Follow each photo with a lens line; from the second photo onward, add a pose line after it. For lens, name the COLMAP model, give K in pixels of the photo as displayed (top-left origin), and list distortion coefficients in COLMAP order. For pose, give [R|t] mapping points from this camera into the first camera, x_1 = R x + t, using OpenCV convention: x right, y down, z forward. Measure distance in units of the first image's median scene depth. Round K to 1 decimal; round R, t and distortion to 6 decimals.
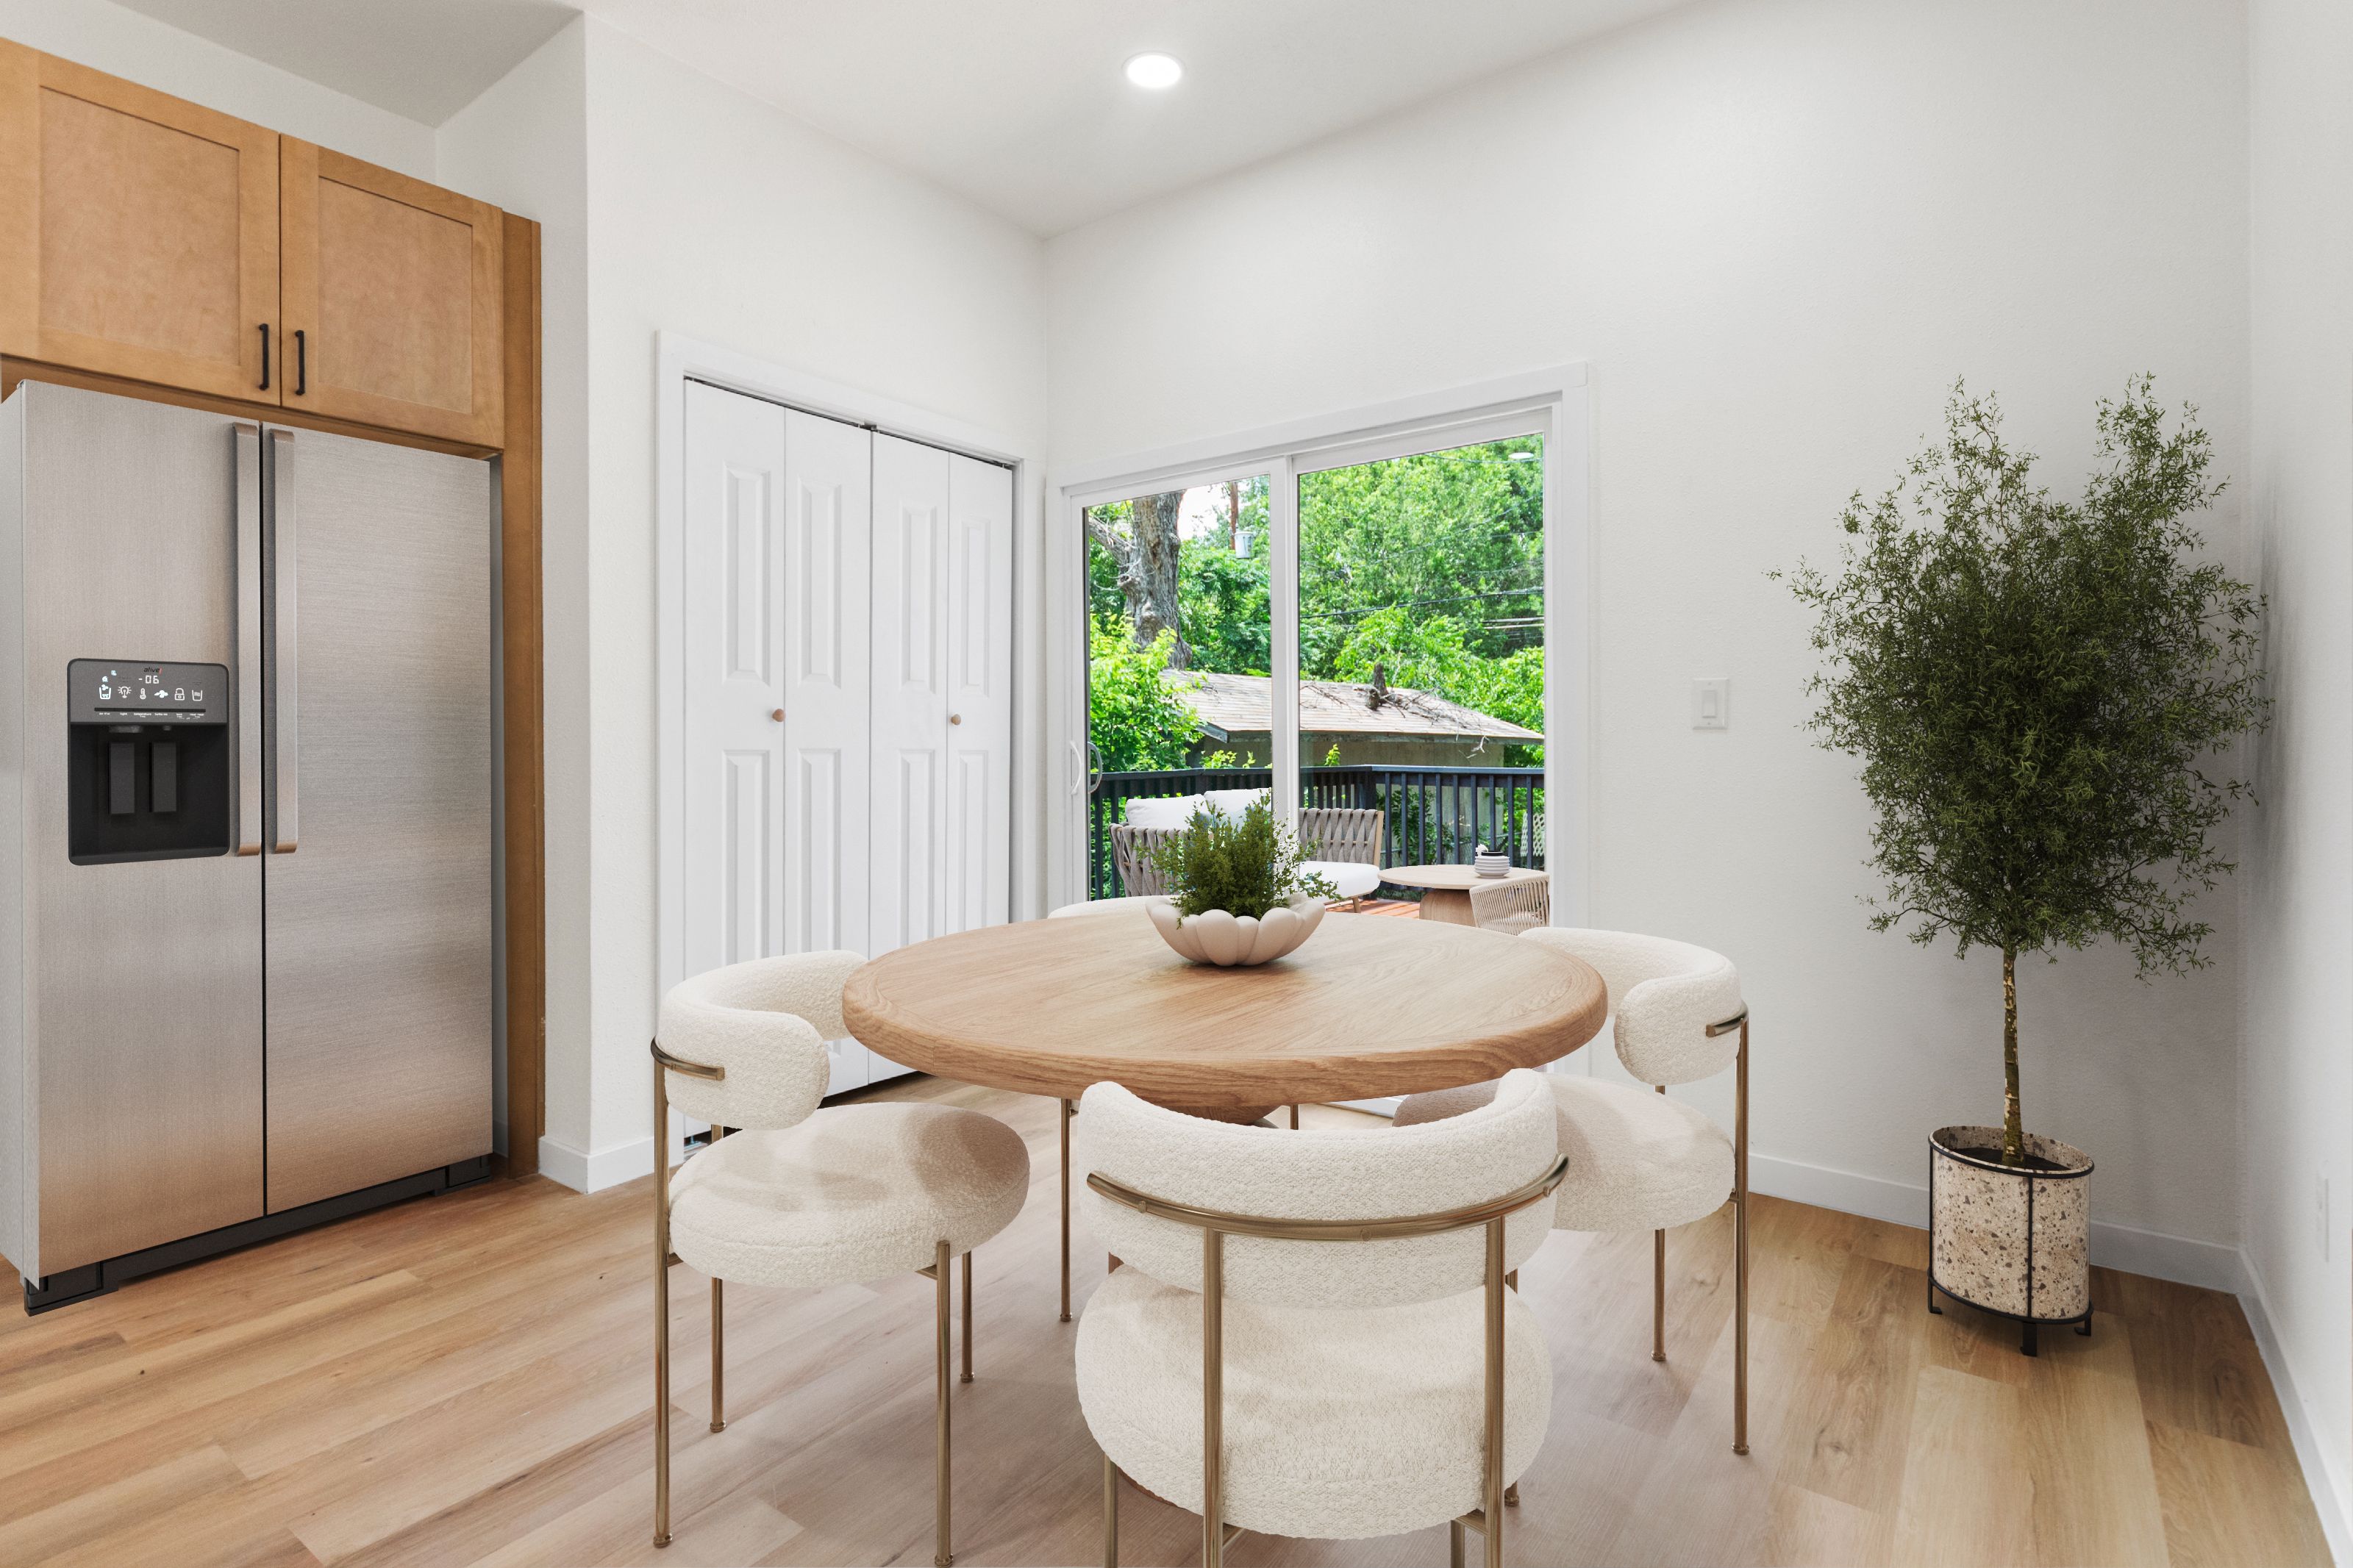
lens RADIAL K [[1175.4, 0, 1174.2], [0, 1175.4, 769.5], [0, 0, 1]] dist [0.001905, 0.000145]
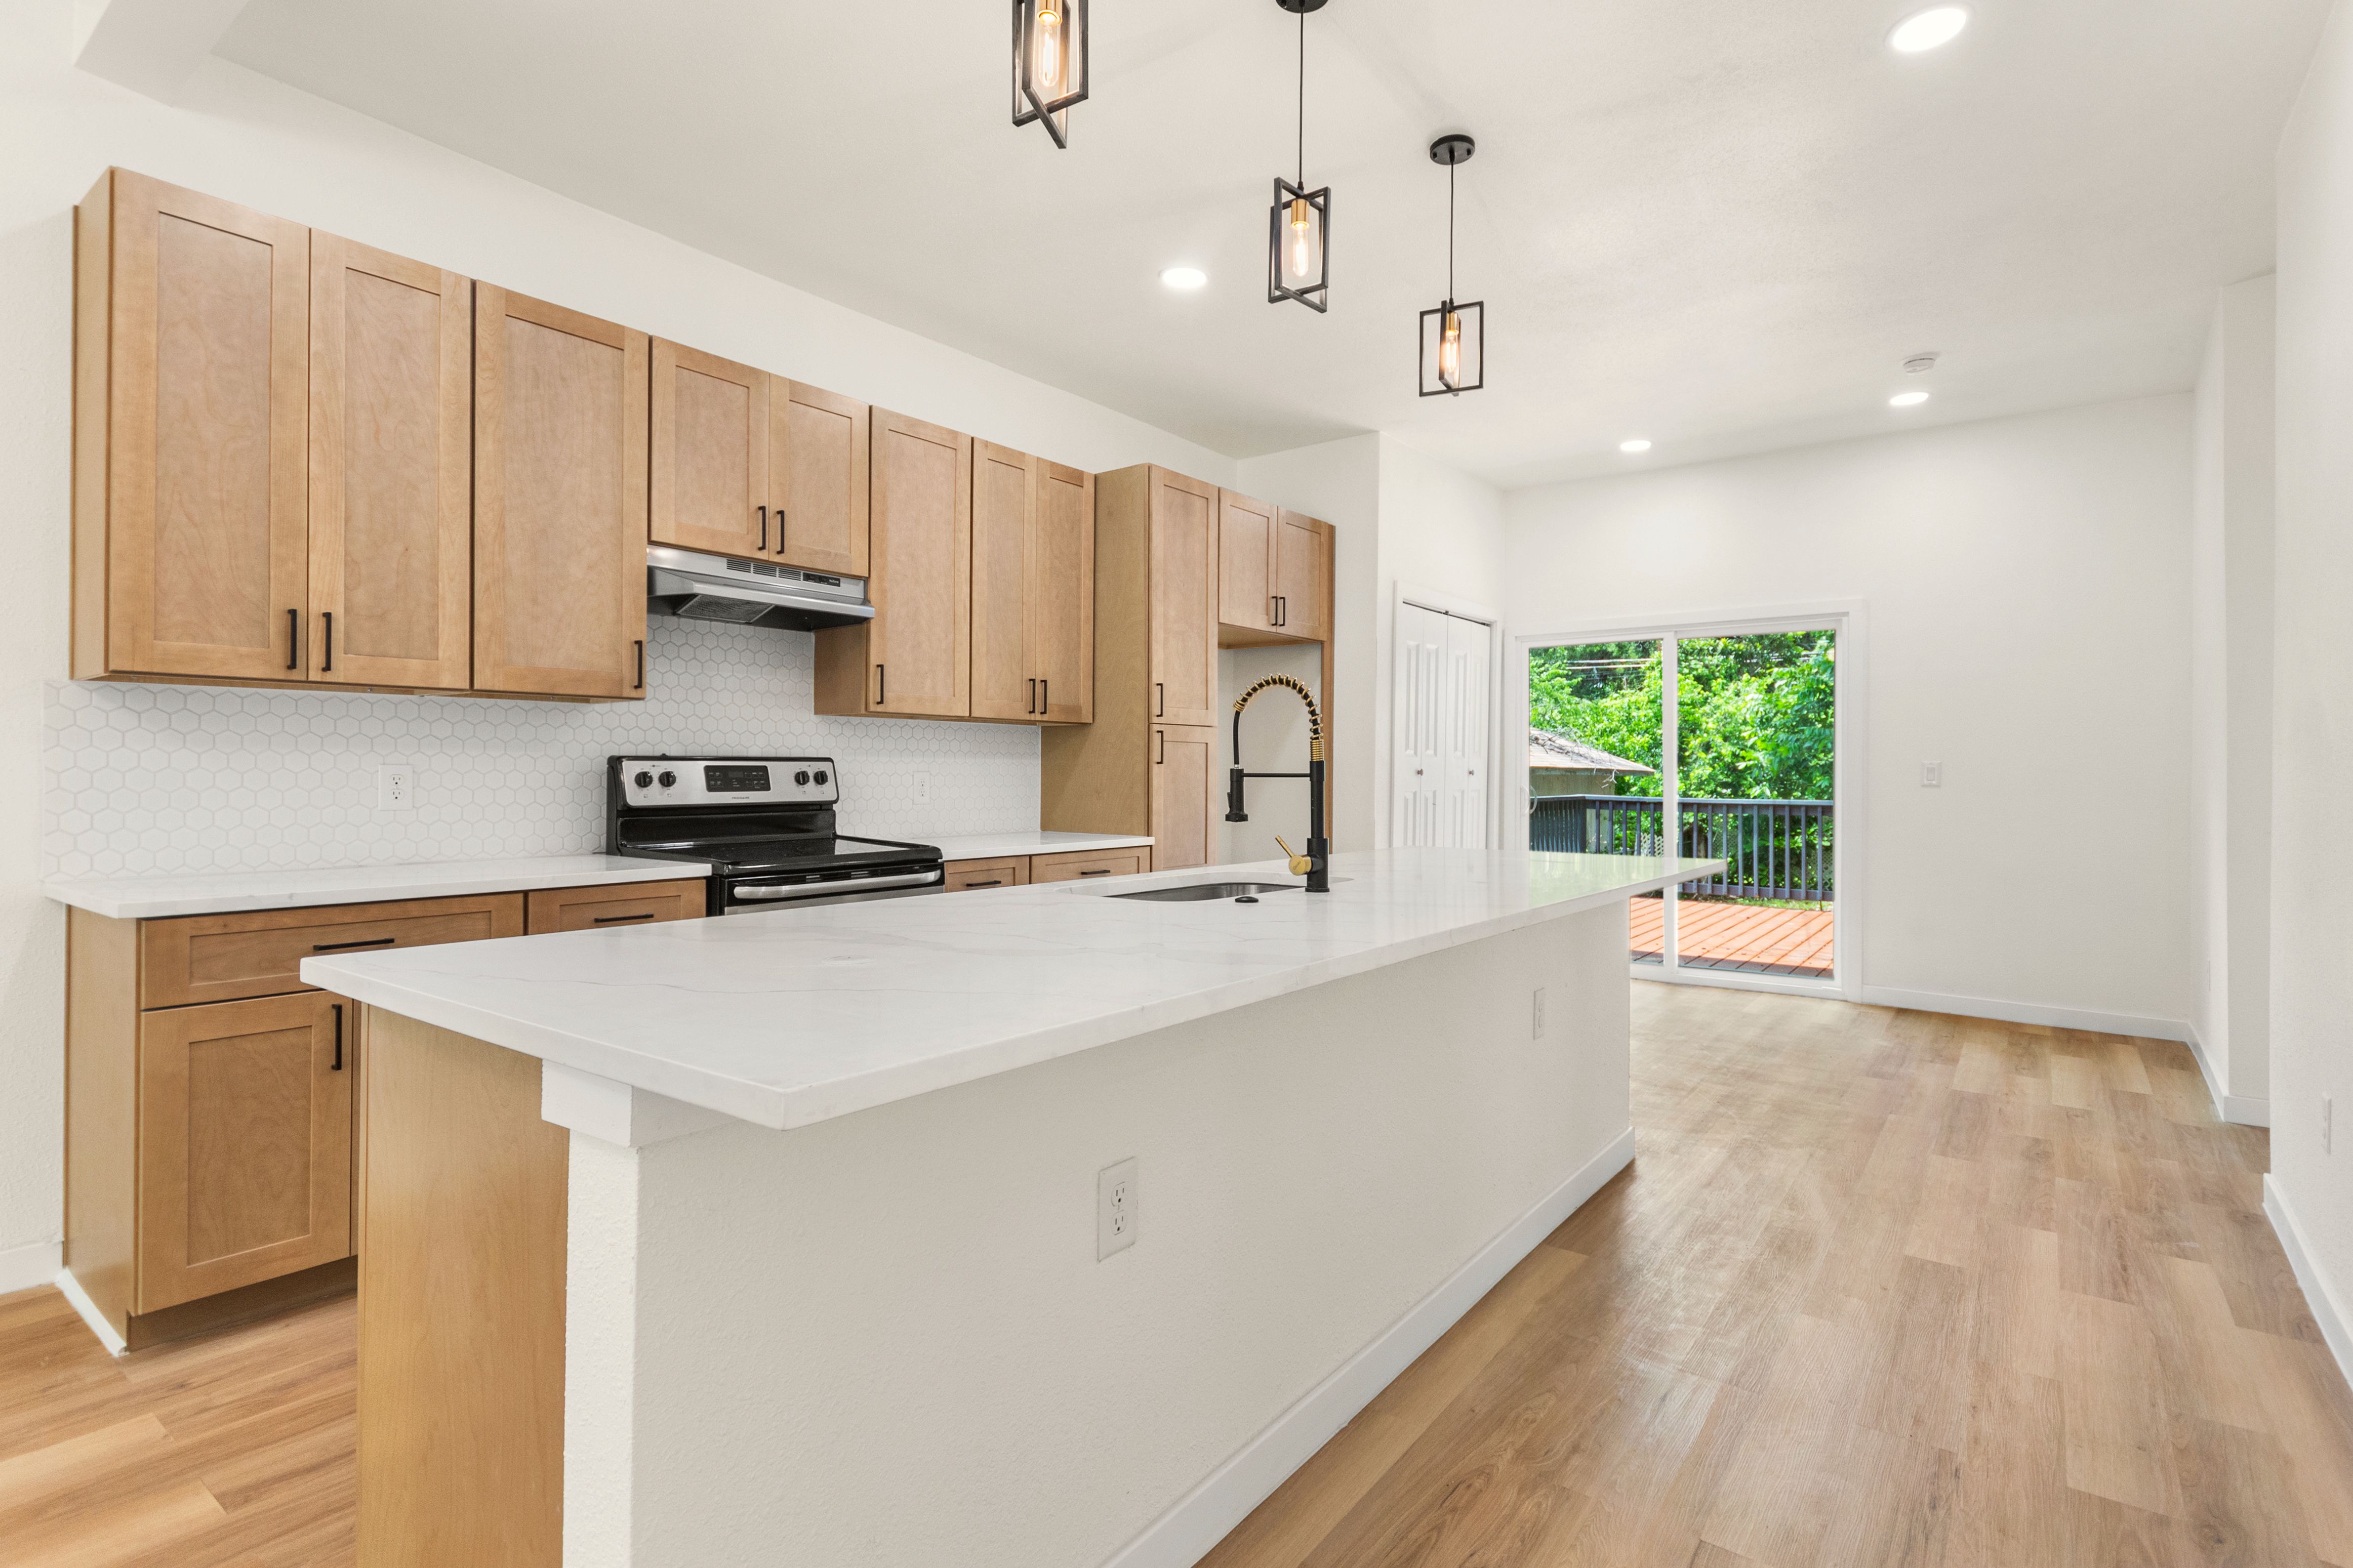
lens RADIAL K [[1175.4, 0, 1174.2], [0, 1175.4, 769.5], [0, 0, 1]] dist [0.001905, 0.000145]
pose [[0.999761, 0.011802, -0.018425, -0.567553], [-0.012121, 0.999777, -0.017289, -0.009920], [0.018217, 0.017508, 0.999681, -0.732587]]
